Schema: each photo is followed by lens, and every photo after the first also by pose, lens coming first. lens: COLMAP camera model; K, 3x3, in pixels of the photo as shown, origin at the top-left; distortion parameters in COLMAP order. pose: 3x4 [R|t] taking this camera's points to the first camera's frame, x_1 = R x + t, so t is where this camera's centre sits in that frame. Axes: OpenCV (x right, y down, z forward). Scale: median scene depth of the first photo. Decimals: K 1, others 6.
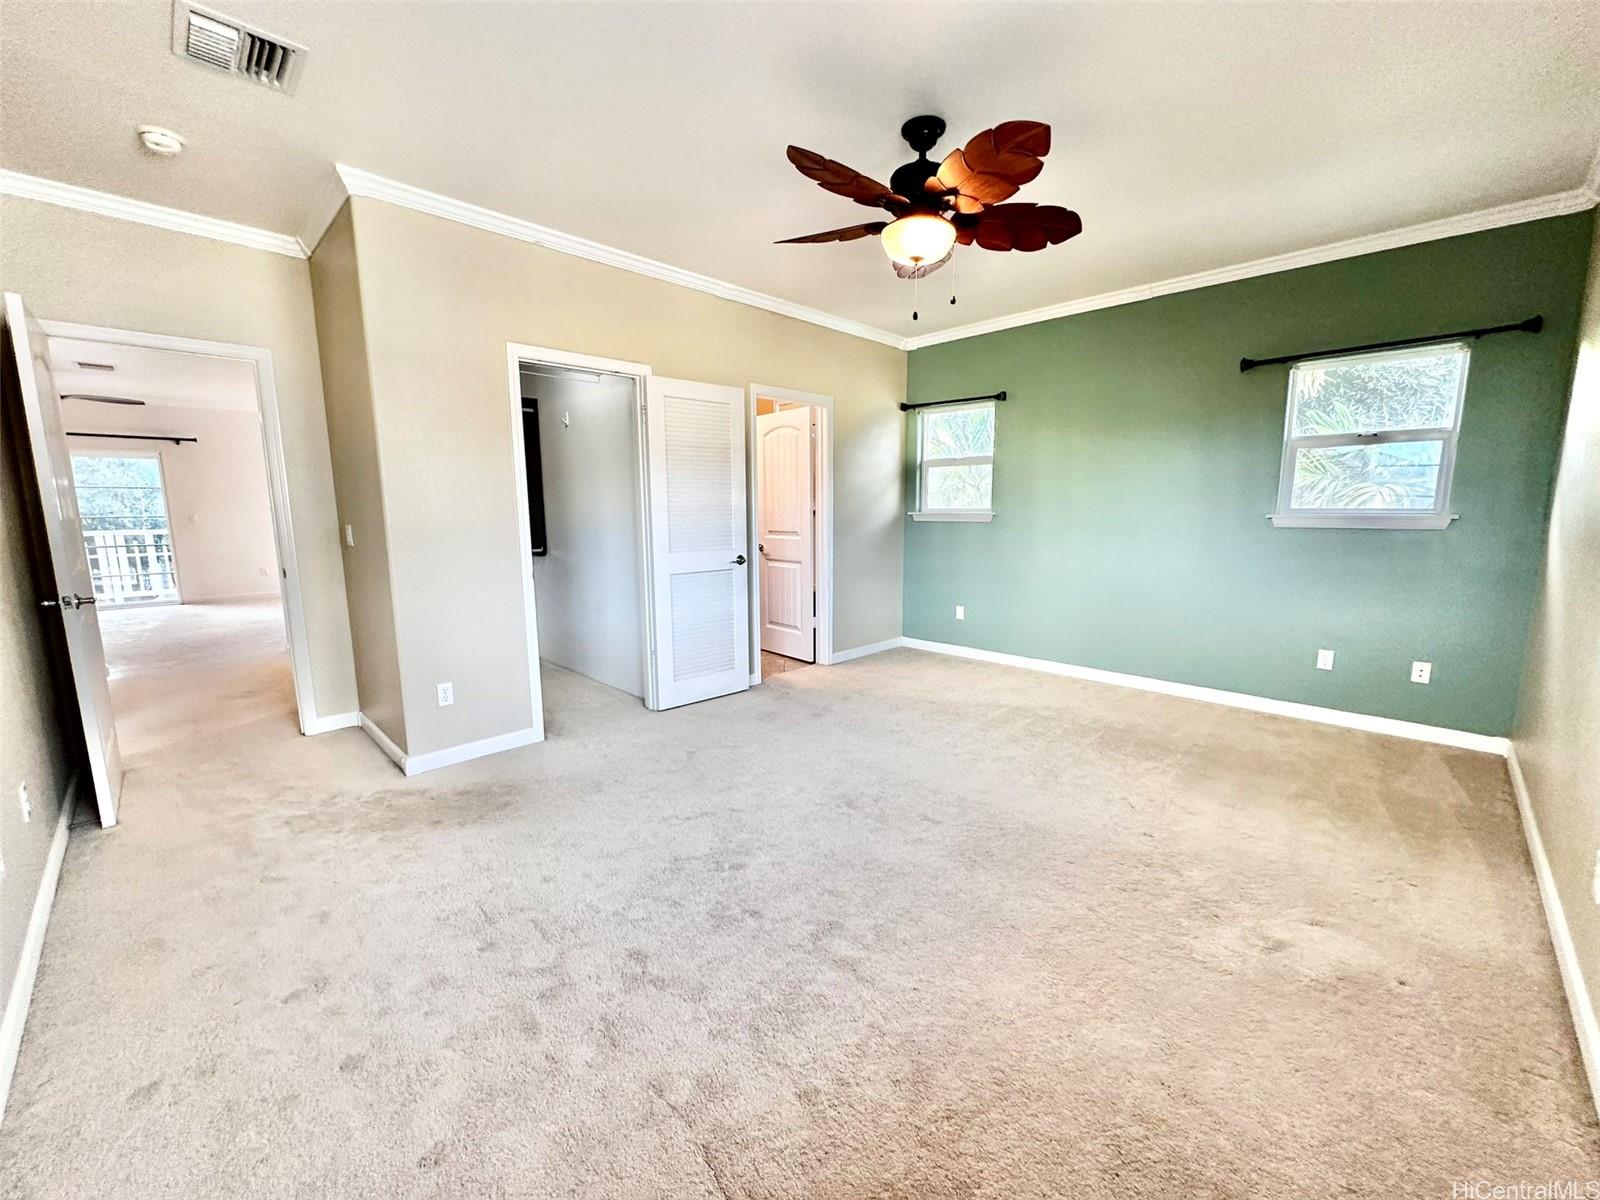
lens RADIAL K [[639.8, 0, 811.5], [0, 639.8, 601.7], [0, 0, 1]] dist [-0.002124, -0.000601]
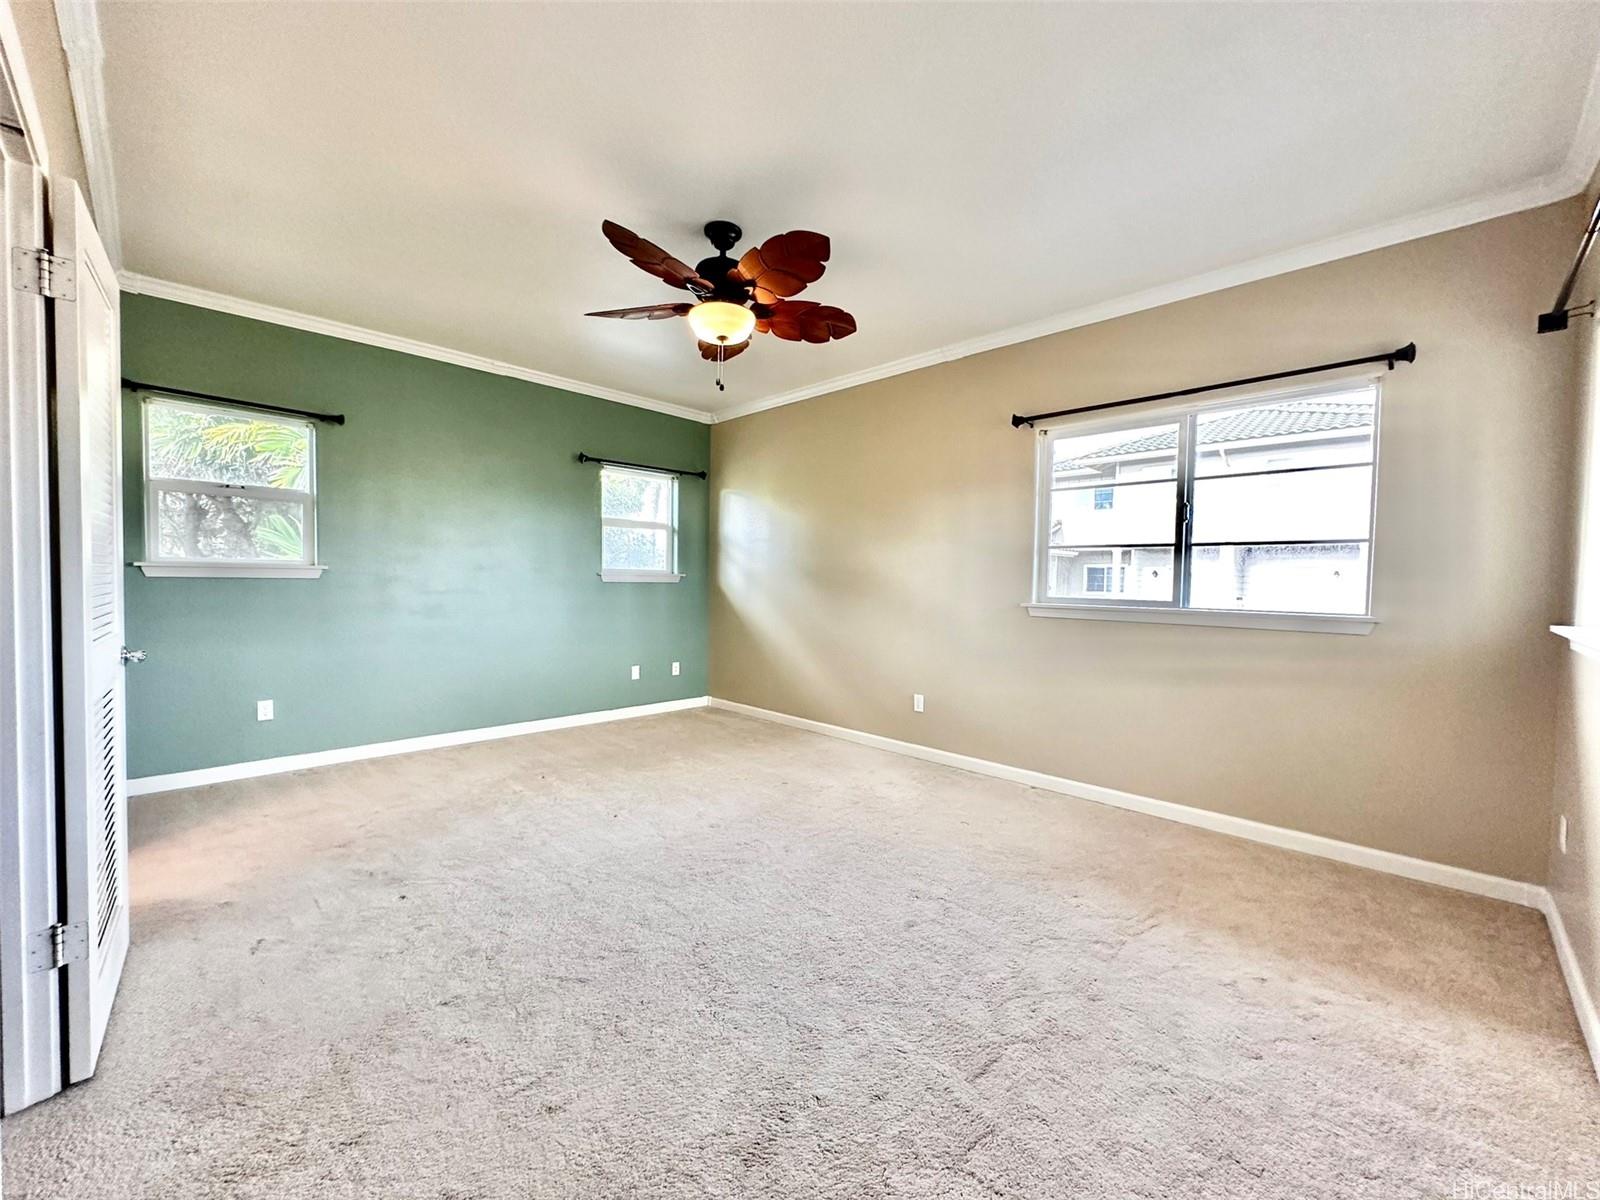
lens RADIAL K [[639.8, 0, 812.2], [0, 639.8, 604.3], [0, 0, 1]] dist [-0.002124, -0.000601]
pose [[0.004635, -0.044198, 0.999012, -0.634194], [0.122173, 0.991564, 0.043301, -0.075453], [-0.992498, 0.121851, 0.009995, 0.560420]]
